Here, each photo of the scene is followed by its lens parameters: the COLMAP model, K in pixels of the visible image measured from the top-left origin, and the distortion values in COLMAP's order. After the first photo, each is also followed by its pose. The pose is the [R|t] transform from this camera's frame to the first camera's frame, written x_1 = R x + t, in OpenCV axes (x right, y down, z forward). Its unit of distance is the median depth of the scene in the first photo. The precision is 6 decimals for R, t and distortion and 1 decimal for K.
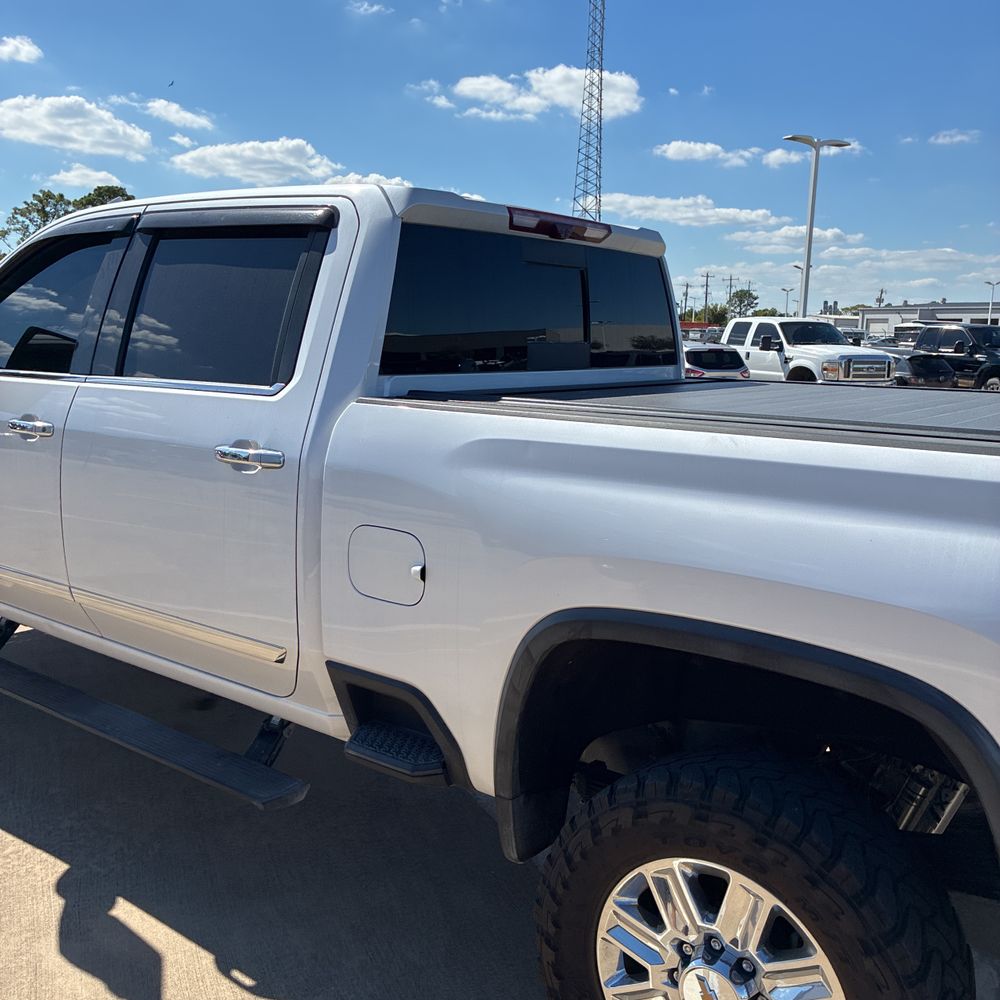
lens RADIAL K [[1017.5, 0, 510.8], [0, 1017.5, 494.3], [0, 0, 1]] dist [0.026307, 0.000000]
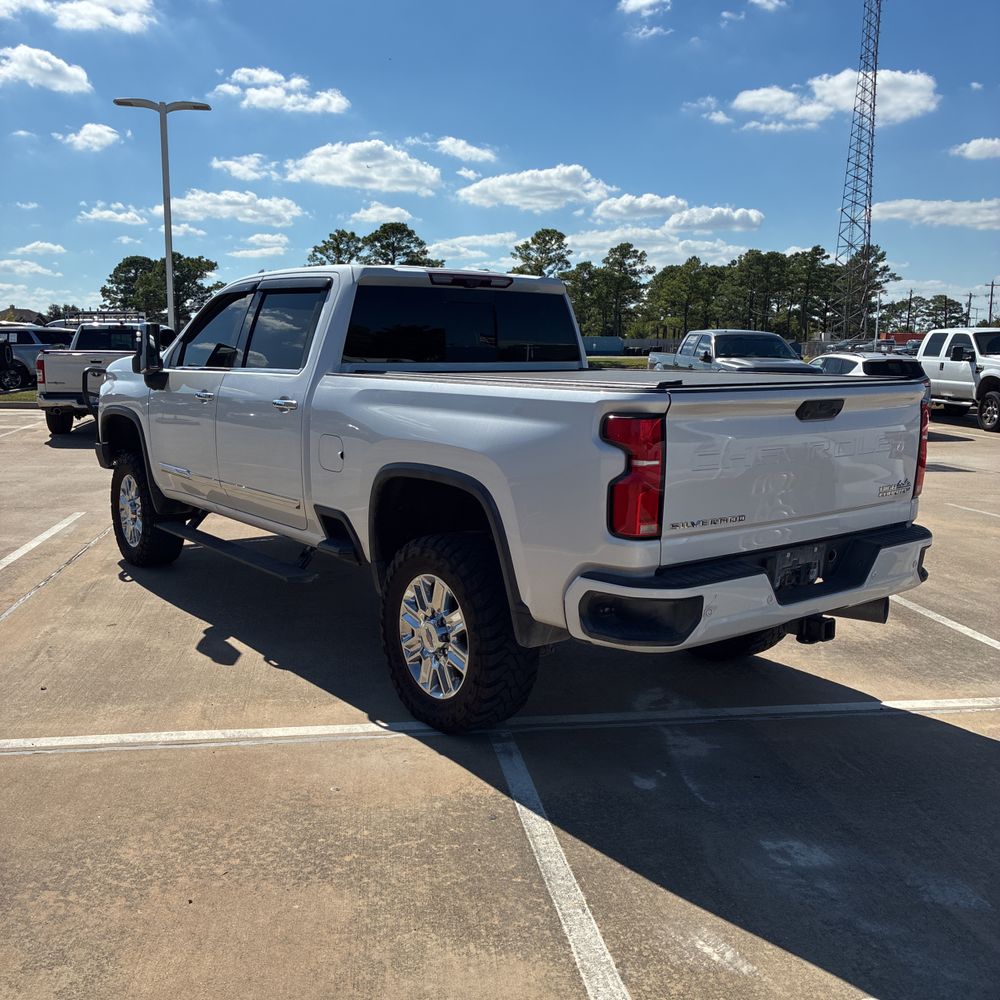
lens RADIAL K [[1017.5, 0, 496.1], [0, 1017.5, 492.1], [0, 0, 1]] dist [0.026307, 0.000000]
pose [[0.962452, 0.022680, -0.270504, 0.088079], [-0.028209, 0.999465, -0.016570, 0.020156], [0.269984, 0.023578, 0.962576, -0.103823]]
